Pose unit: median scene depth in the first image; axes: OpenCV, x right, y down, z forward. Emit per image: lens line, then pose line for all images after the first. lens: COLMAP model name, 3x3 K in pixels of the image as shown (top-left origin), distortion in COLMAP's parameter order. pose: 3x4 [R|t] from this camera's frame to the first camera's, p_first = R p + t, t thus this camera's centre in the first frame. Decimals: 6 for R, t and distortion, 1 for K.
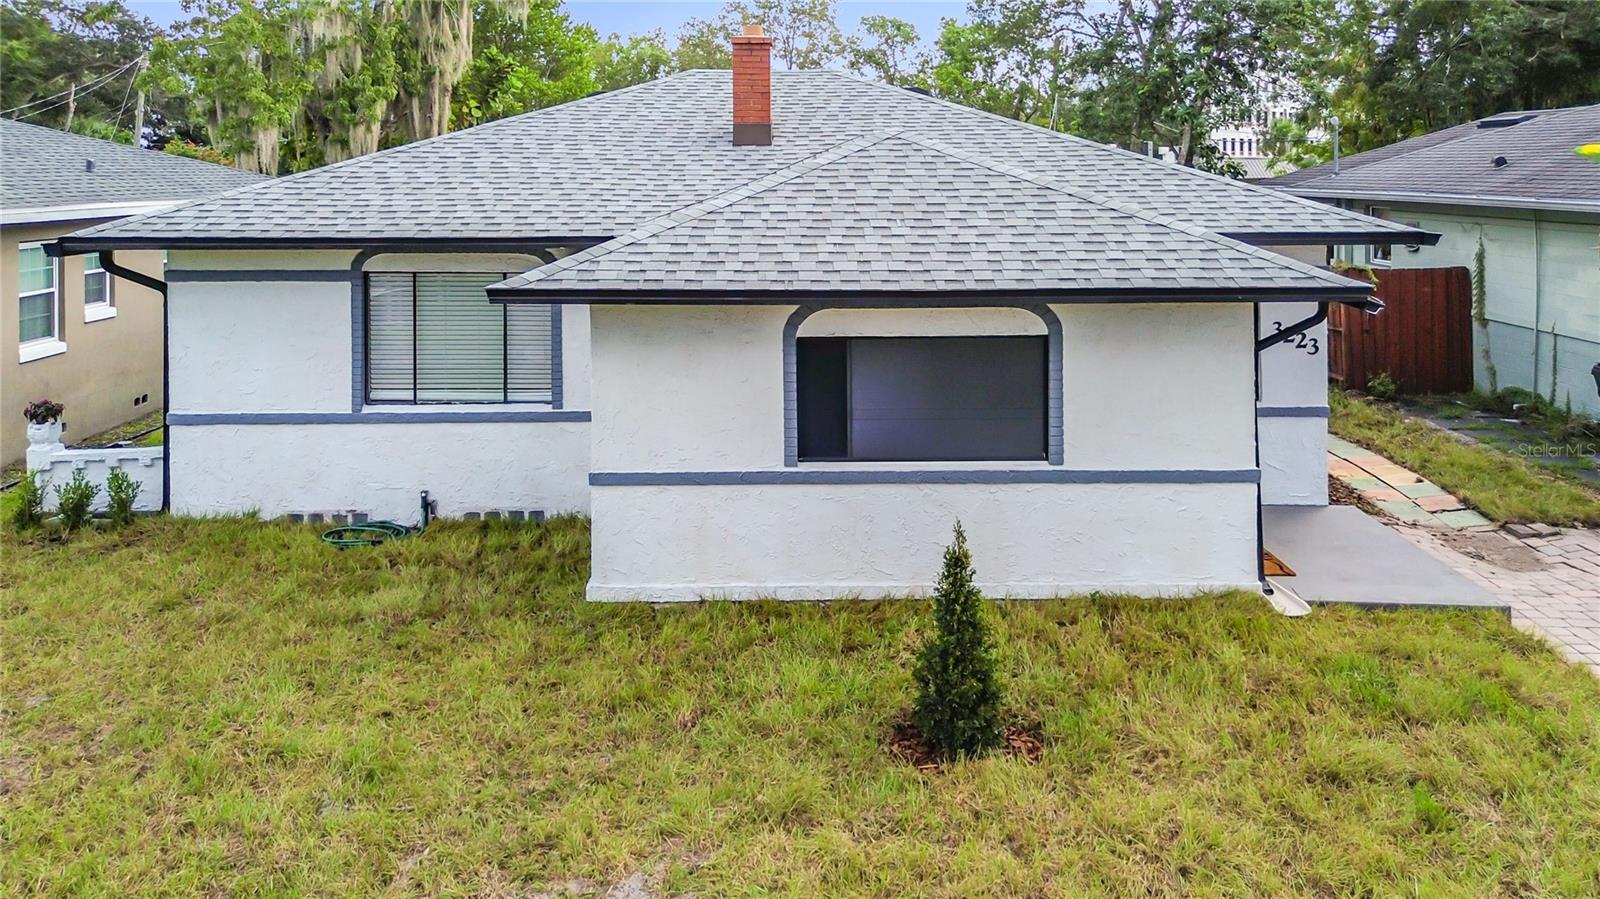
lens RADIAL K [[1159.1, 0, 793.7], [0, 1159.1, 183.9], [0, 0, 1]] dist [0.004950, 0.002146]
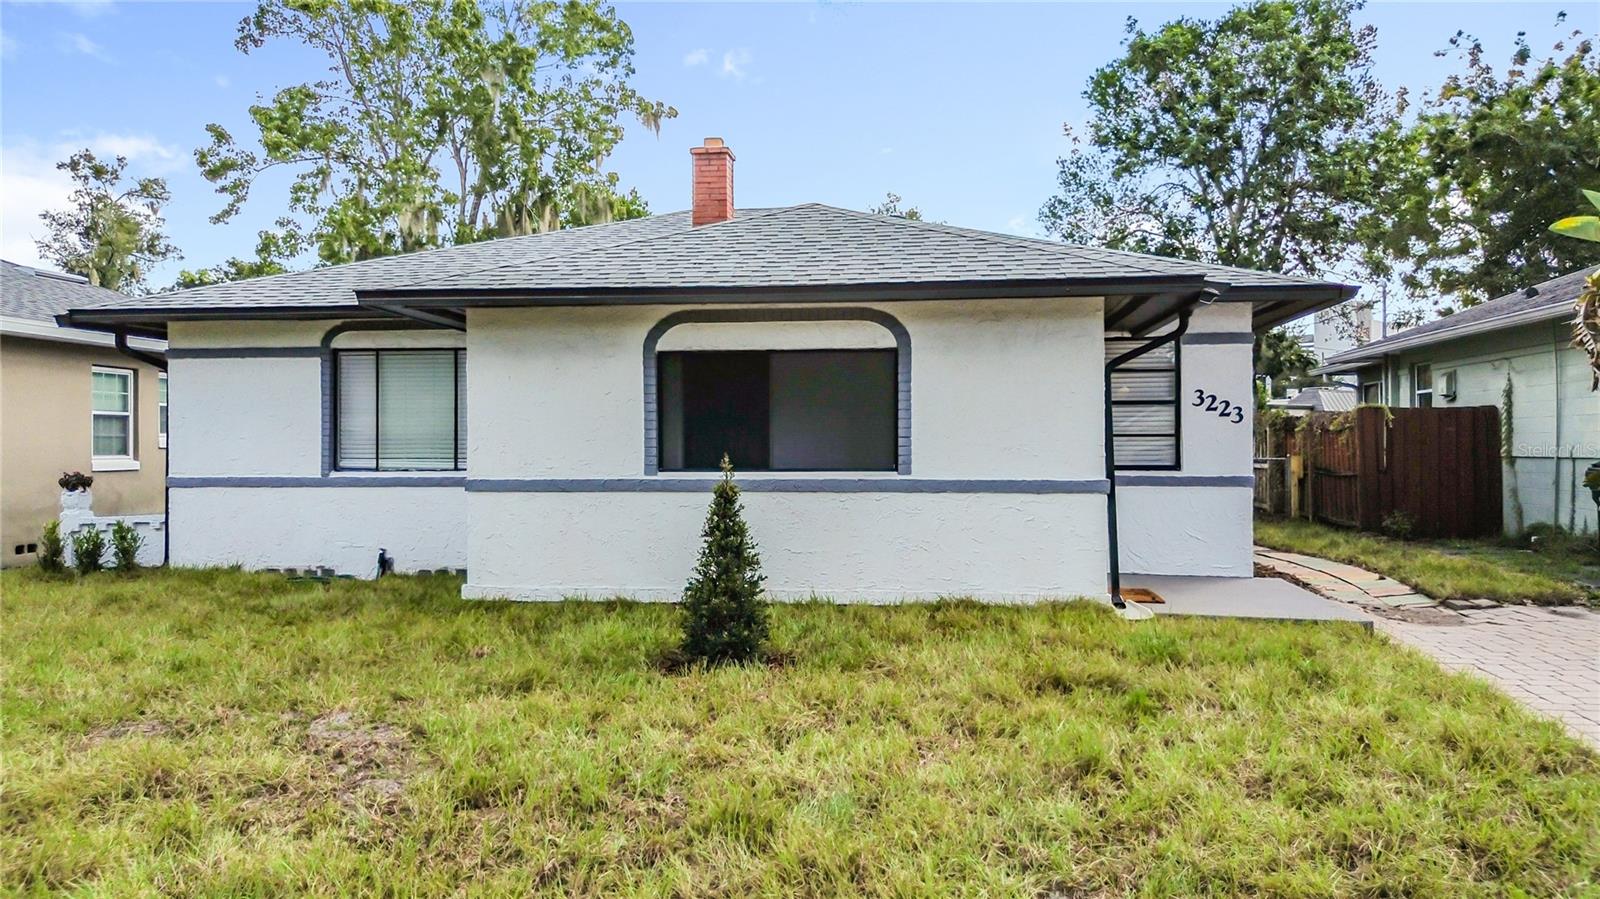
lens RADIAL K [[1135.3, 0, 800.0], [0, 1135.3, 449.5], [0, 0, 1]] dist [0.001069, -0.004012]
pose [[0.990517, 0.002398, -0.137367, 0.213398], [-0.004185, 0.999910, -0.012722, 0.182512], [0.137324, 0.013176, 0.990439, 0.000967]]
